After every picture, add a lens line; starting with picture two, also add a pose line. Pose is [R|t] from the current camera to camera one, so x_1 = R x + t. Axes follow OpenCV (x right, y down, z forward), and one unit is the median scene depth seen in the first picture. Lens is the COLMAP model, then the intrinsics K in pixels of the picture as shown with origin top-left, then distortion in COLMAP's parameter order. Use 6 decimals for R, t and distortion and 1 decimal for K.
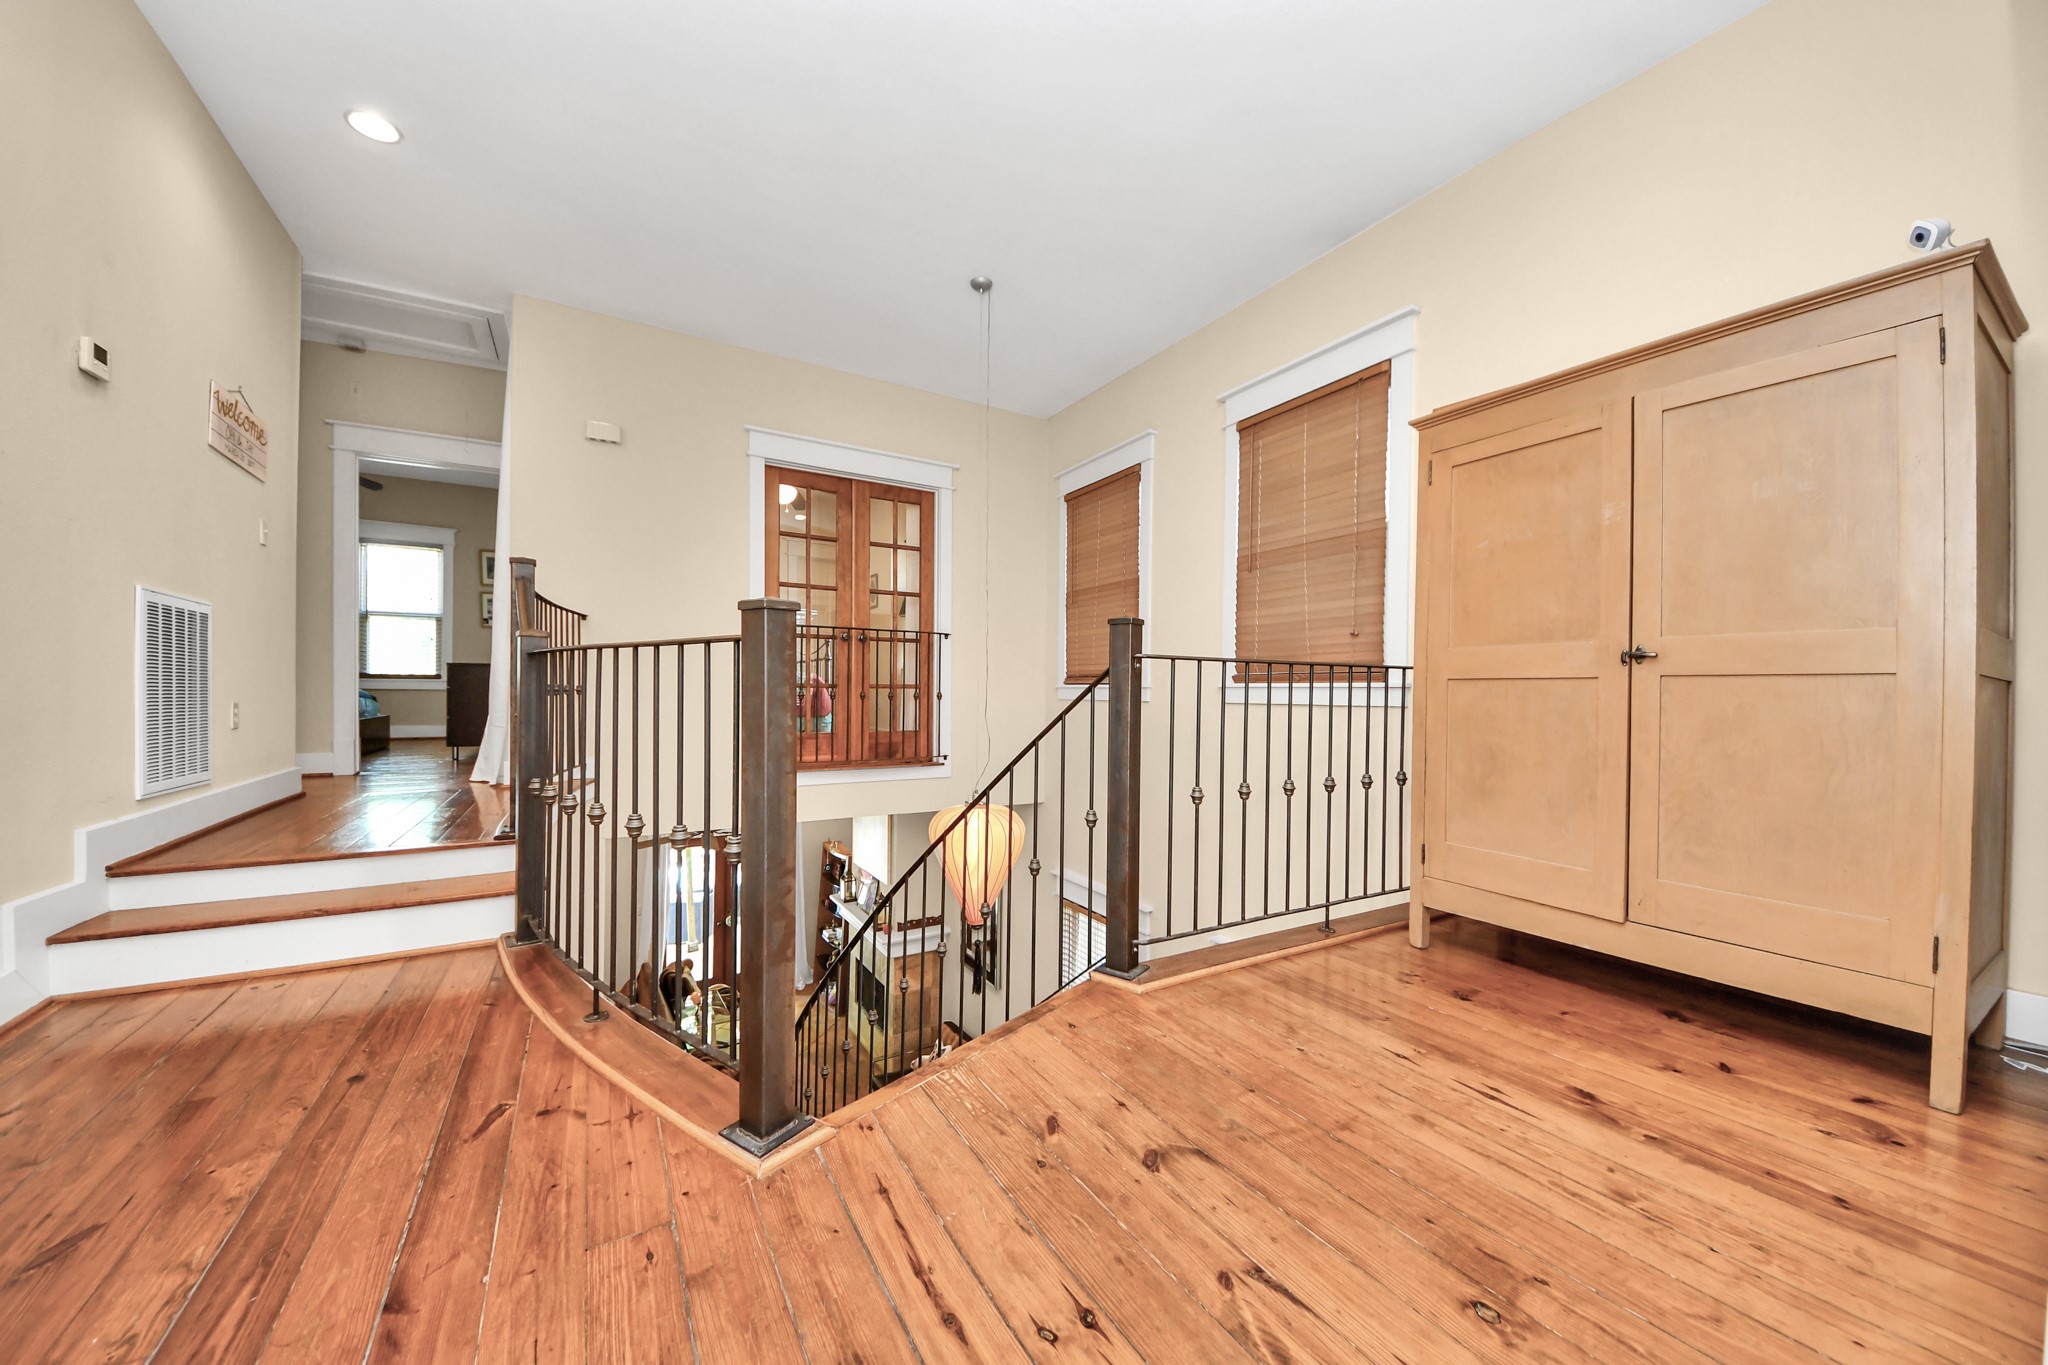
lens RADIAL K [[752.4, 0, 1019.6], [0, 752.4, 695.7], [0, 0, 1]] dist [0.054057, -0.030440]
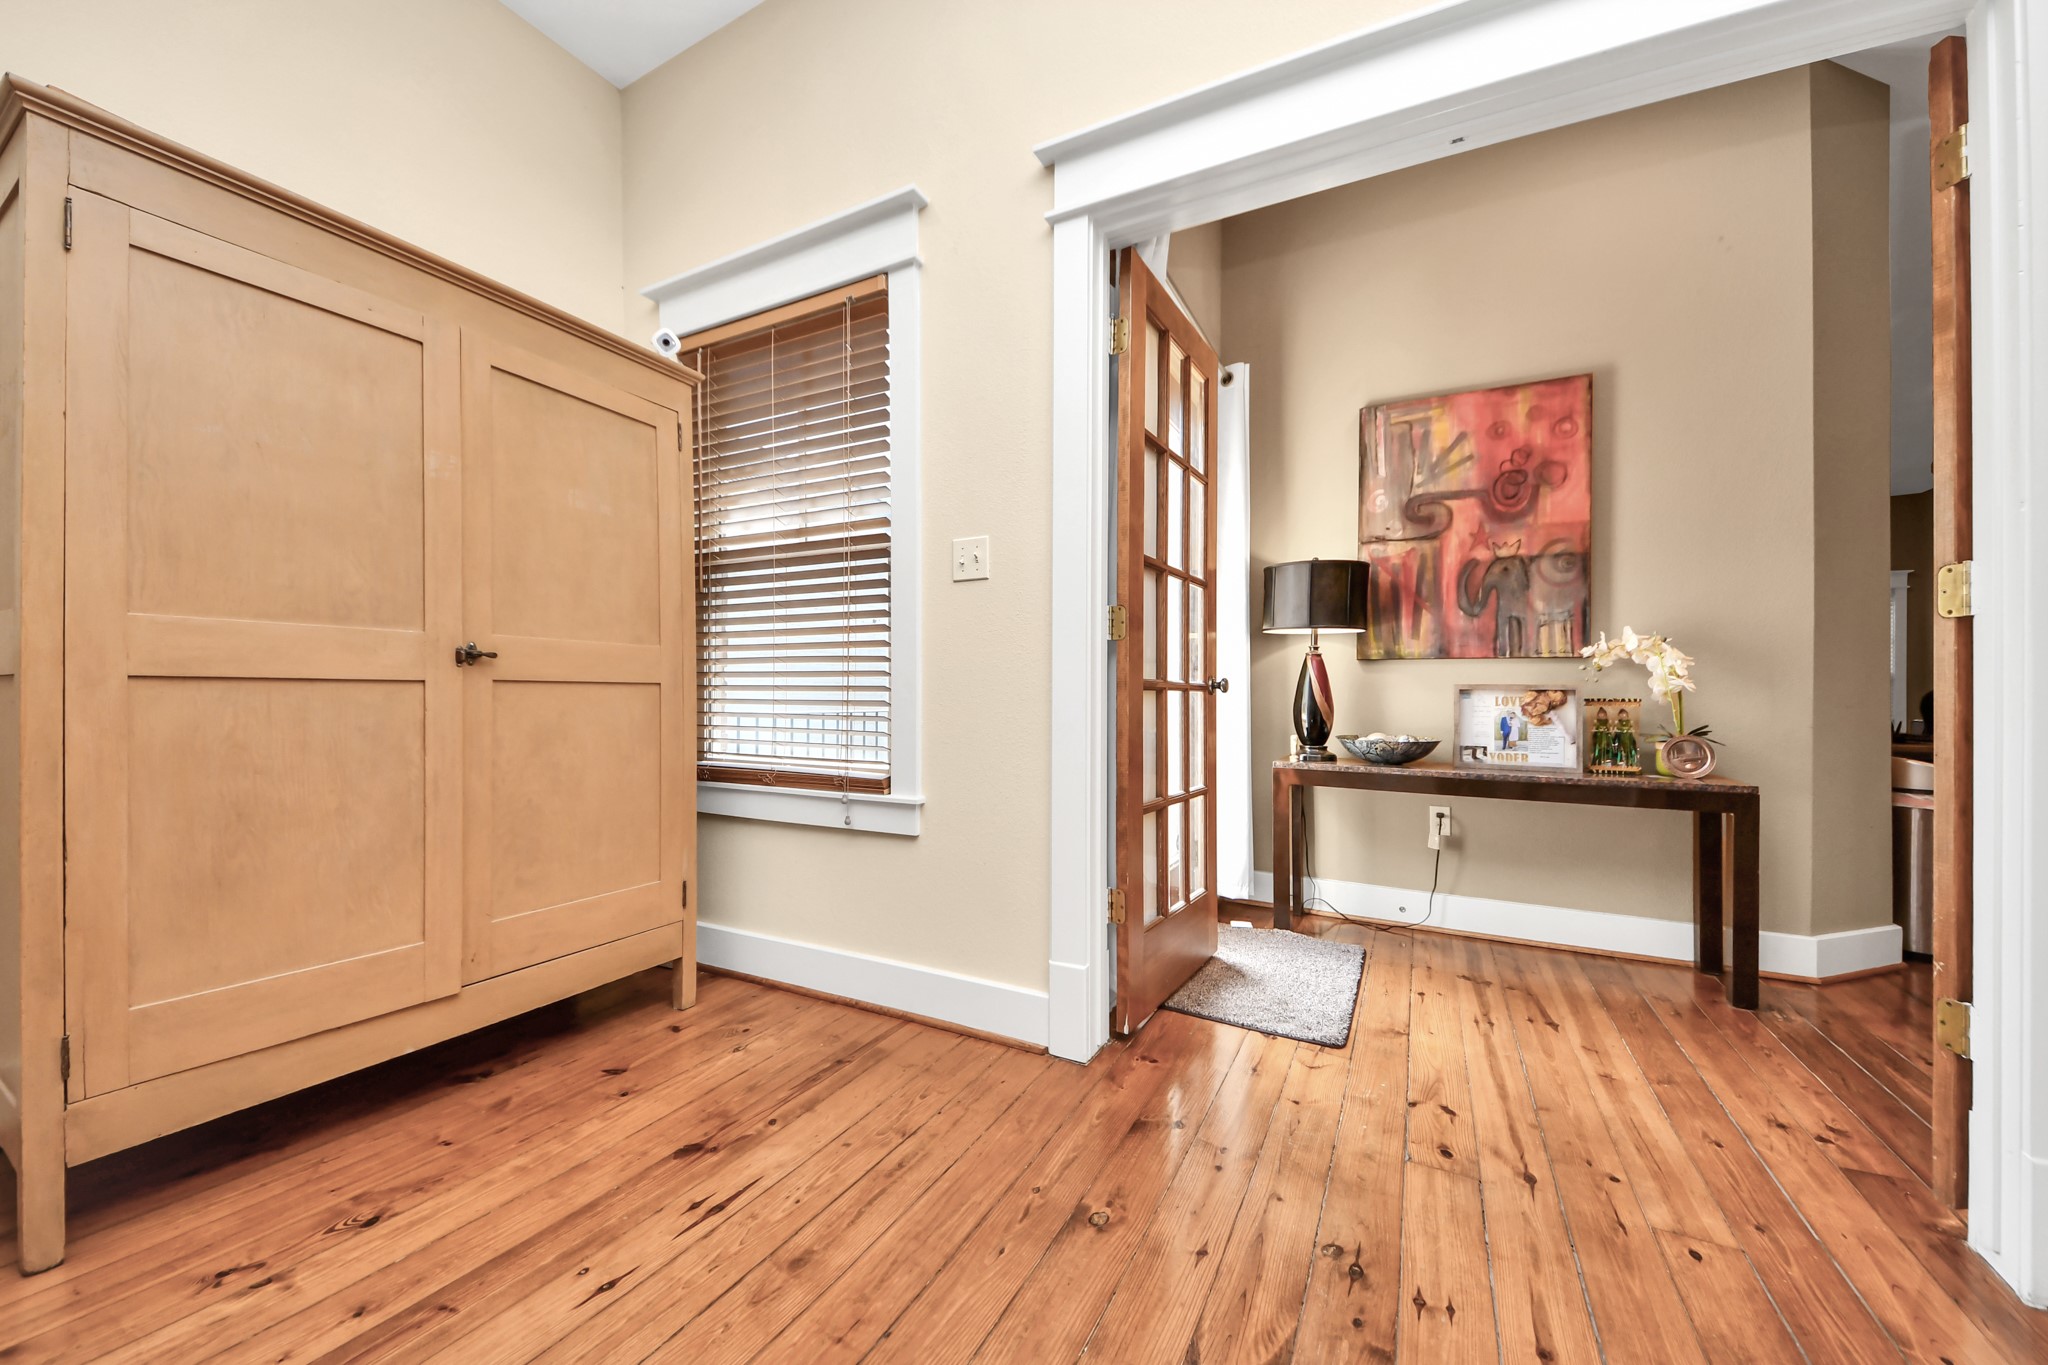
lens RADIAL K [[752.4, 0, 1019.6], [0, 752.4, 695.7], [0, 0, 1]] dist [0.054057, -0.030440]
pose [[-0.516751, -0.012325, 0.856047, -0.208743], [-0.005152, 0.999923, 0.011286, -0.023331], [-0.856120, 0.001421, -0.516775, 1.025056]]
